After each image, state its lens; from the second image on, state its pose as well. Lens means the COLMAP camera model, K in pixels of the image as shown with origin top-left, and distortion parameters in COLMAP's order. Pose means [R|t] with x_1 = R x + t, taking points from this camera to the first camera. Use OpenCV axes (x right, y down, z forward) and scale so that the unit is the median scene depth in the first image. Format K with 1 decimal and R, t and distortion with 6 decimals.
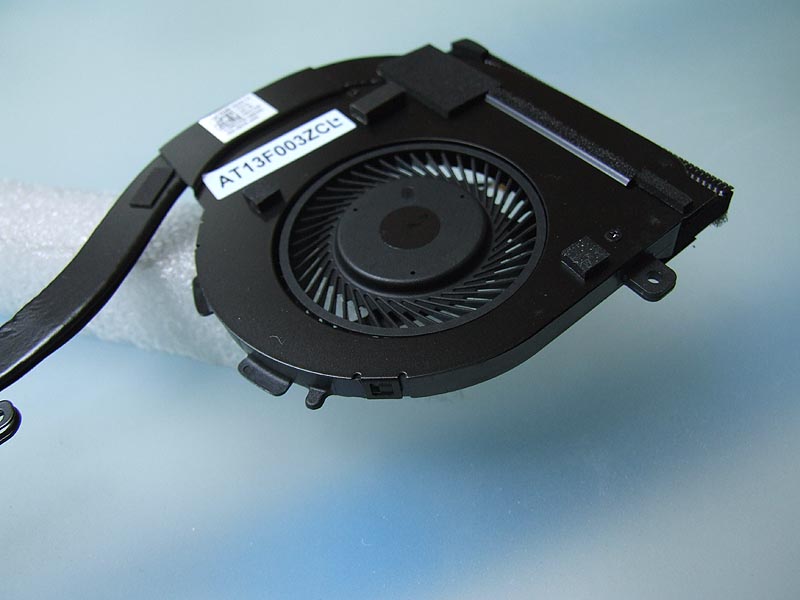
lens RADIAL K [[637.9, 0, 400.0], [0, 637.9, 300.0], [0, 0, 1]] dist [-0.129694, 0.004170]
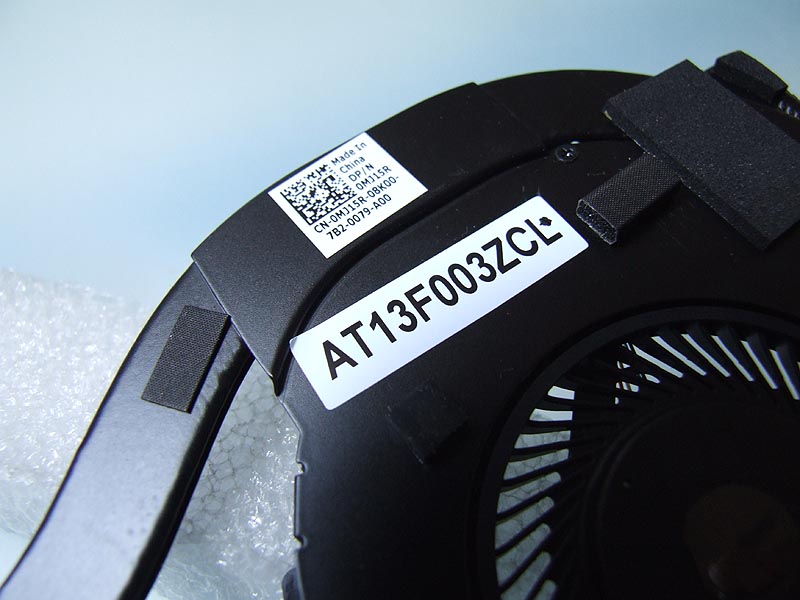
lens RADIAL K [[637.9, 0, 400.0], [0, 637.9, 300.0], [0, 0, 1]] dist [-0.129694, 0.004170]
pose [[0.997267, 0.060500, 0.042413, -0.253480], [-0.067111, 0.981838, 0.177453, -0.326851], [-0.030906, -0.179815, 0.983215, 0.518131]]
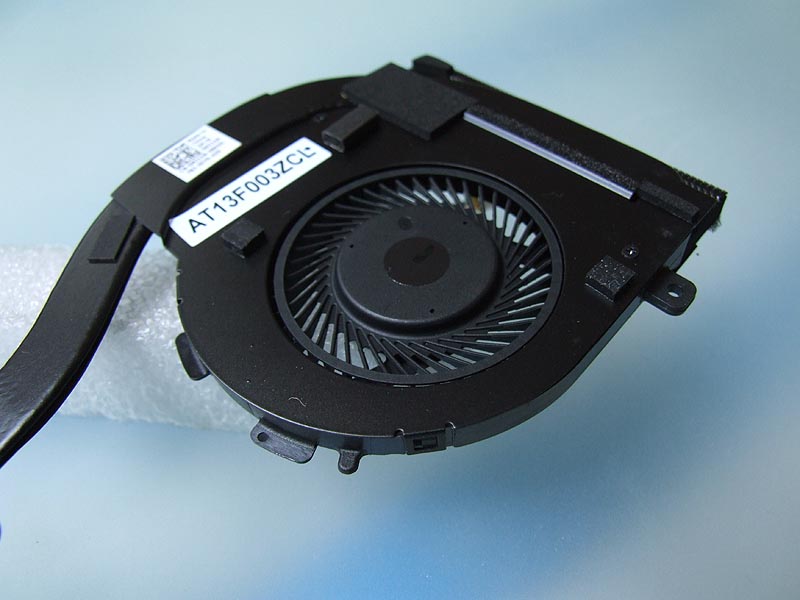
lens RADIAL K [[637.9, 0, 400.0], [0, 637.9, 300.0], [0, 0, 1]] dist [-0.129694, 0.004170]
pose [[0.984396, -0.096946, 0.146855, -0.133684], [0.099812, 0.994931, -0.012258, -0.042710], [-0.144923, 0.026724, 0.989082, 0.073800]]
